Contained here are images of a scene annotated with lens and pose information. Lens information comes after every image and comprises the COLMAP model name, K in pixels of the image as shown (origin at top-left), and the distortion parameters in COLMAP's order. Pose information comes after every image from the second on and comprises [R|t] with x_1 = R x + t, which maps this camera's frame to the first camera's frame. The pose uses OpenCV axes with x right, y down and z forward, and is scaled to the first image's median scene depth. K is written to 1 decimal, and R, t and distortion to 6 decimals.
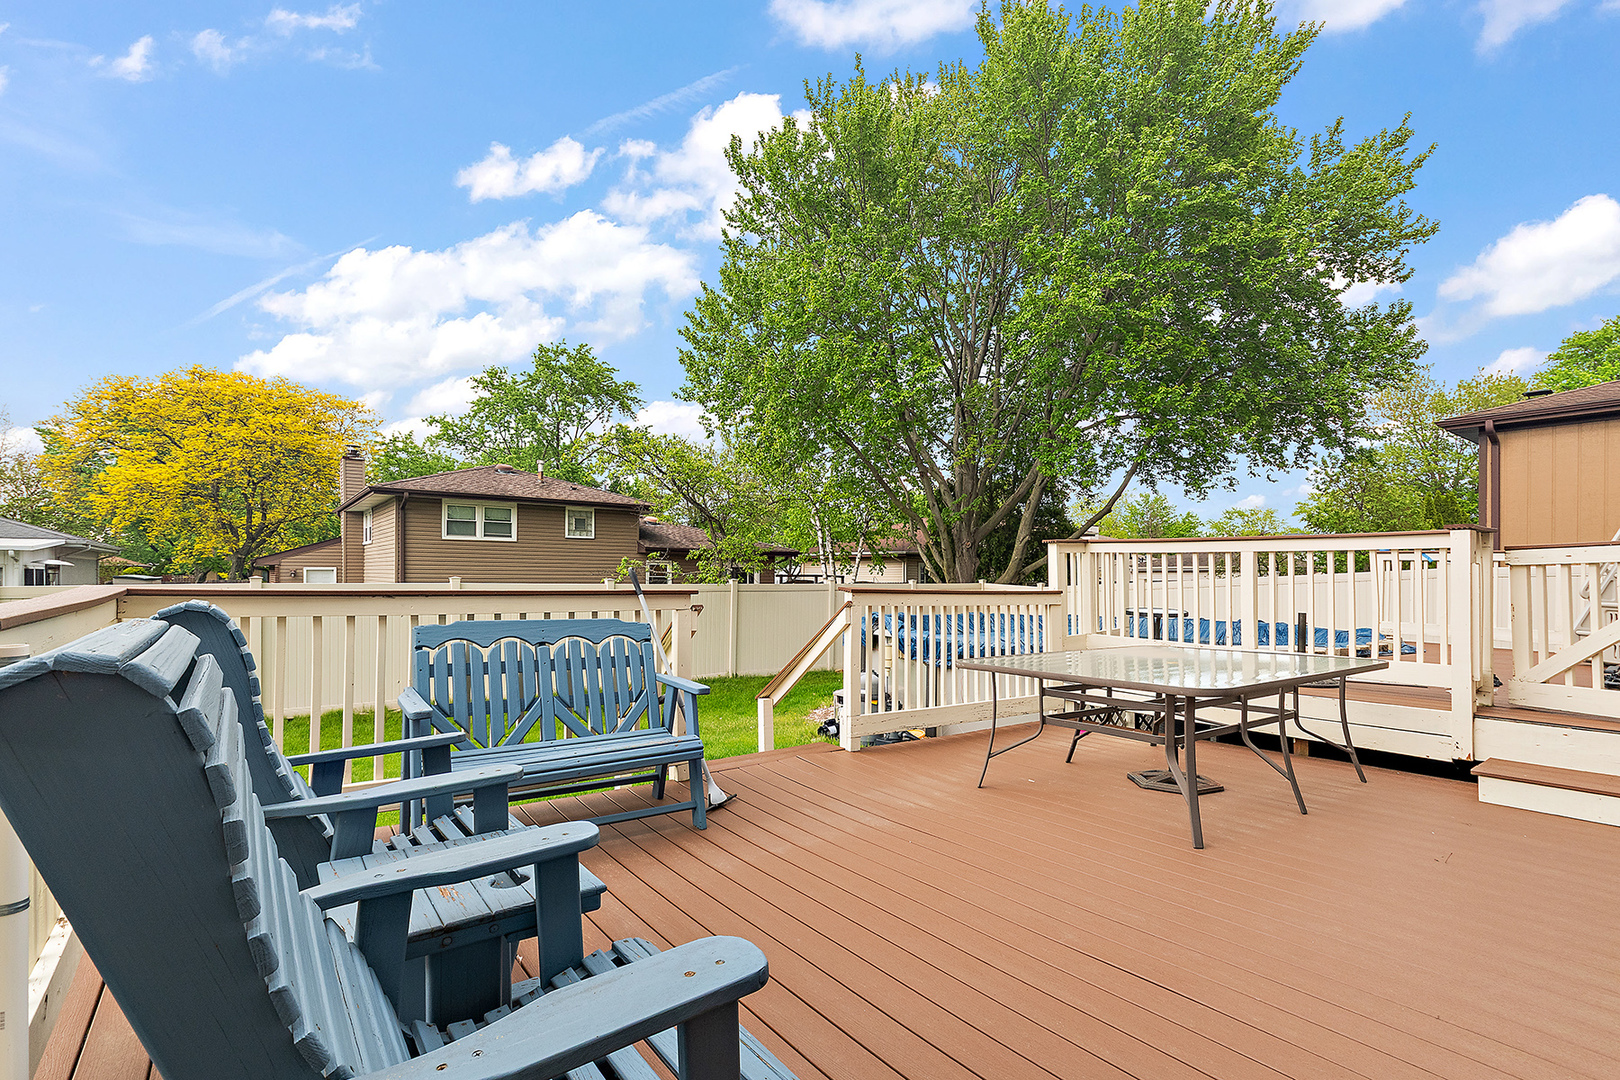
lens RADIAL K [[725.8, 0, 818.0], [0, 725.8, 578.8], [0, 0, 1]] dist [0.000064, 0.000944]
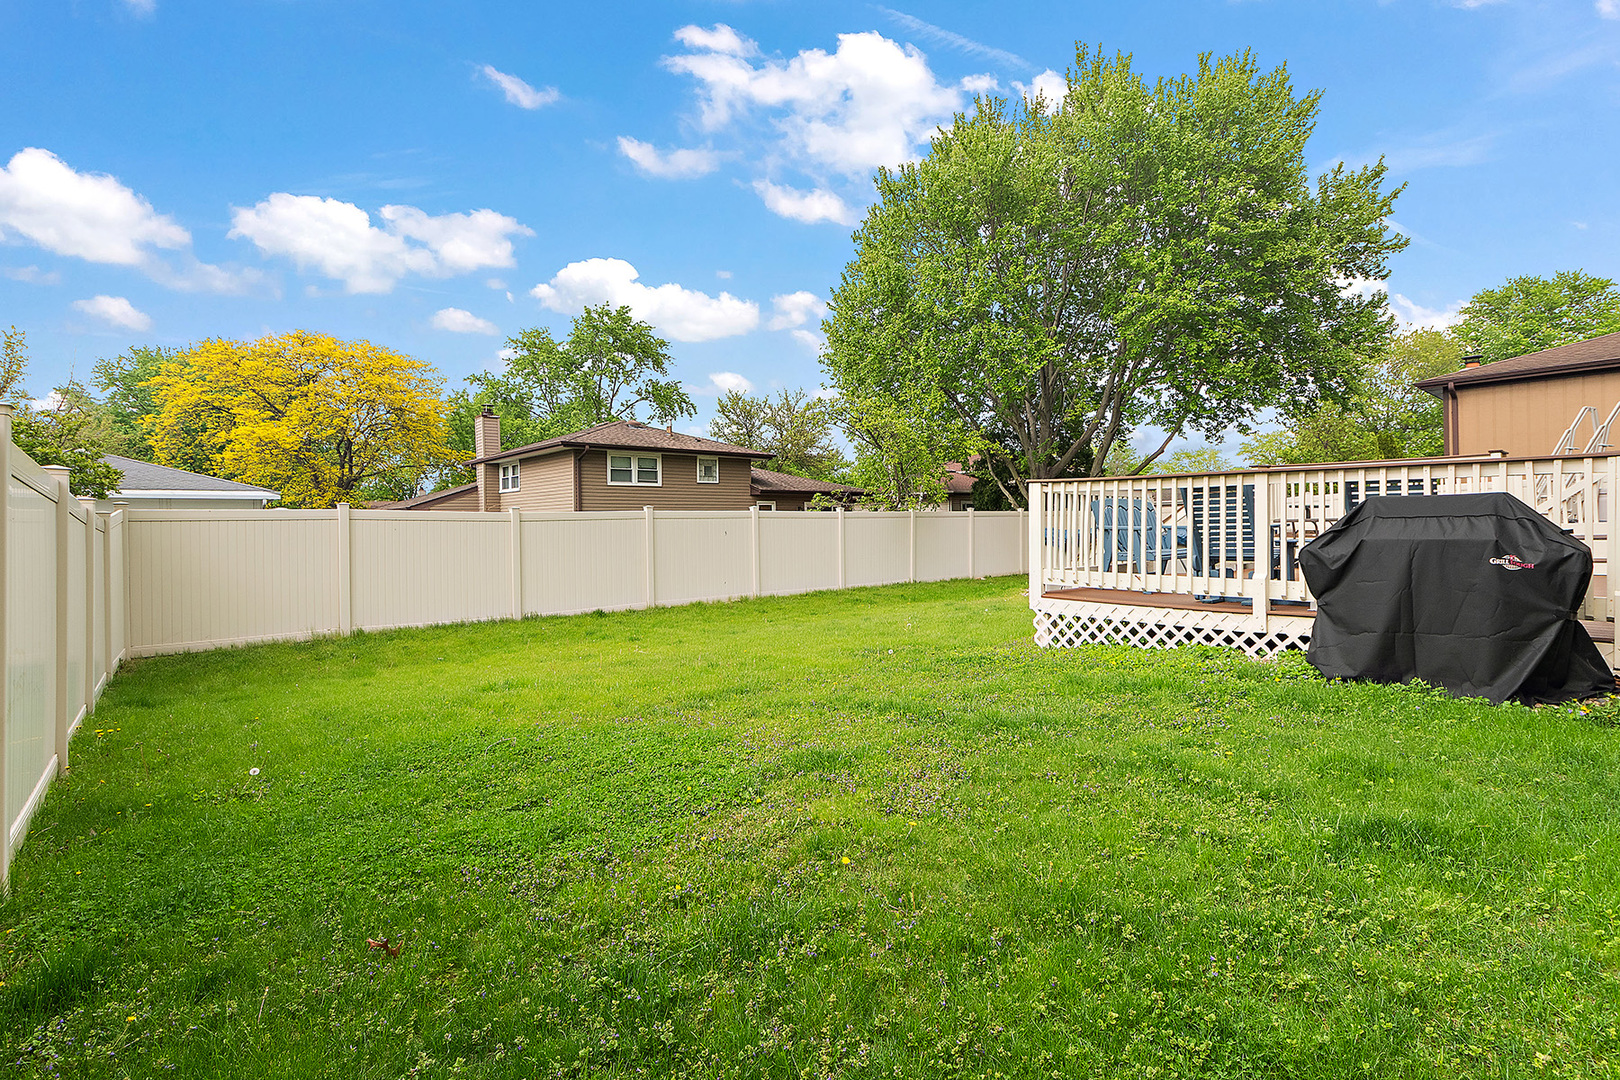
lens RADIAL K [[725.8, 0, 813.4], [0, 725.8, 527.6], [0, 0, 1]] dist [0.000064, 0.000944]
pose [[0.997194, -0.024094, 0.070884, -0.334093], [0.023912, 0.999708, 0.003412, 0.023281], [-0.070946, -0.001708, 0.997479, -0.256595]]
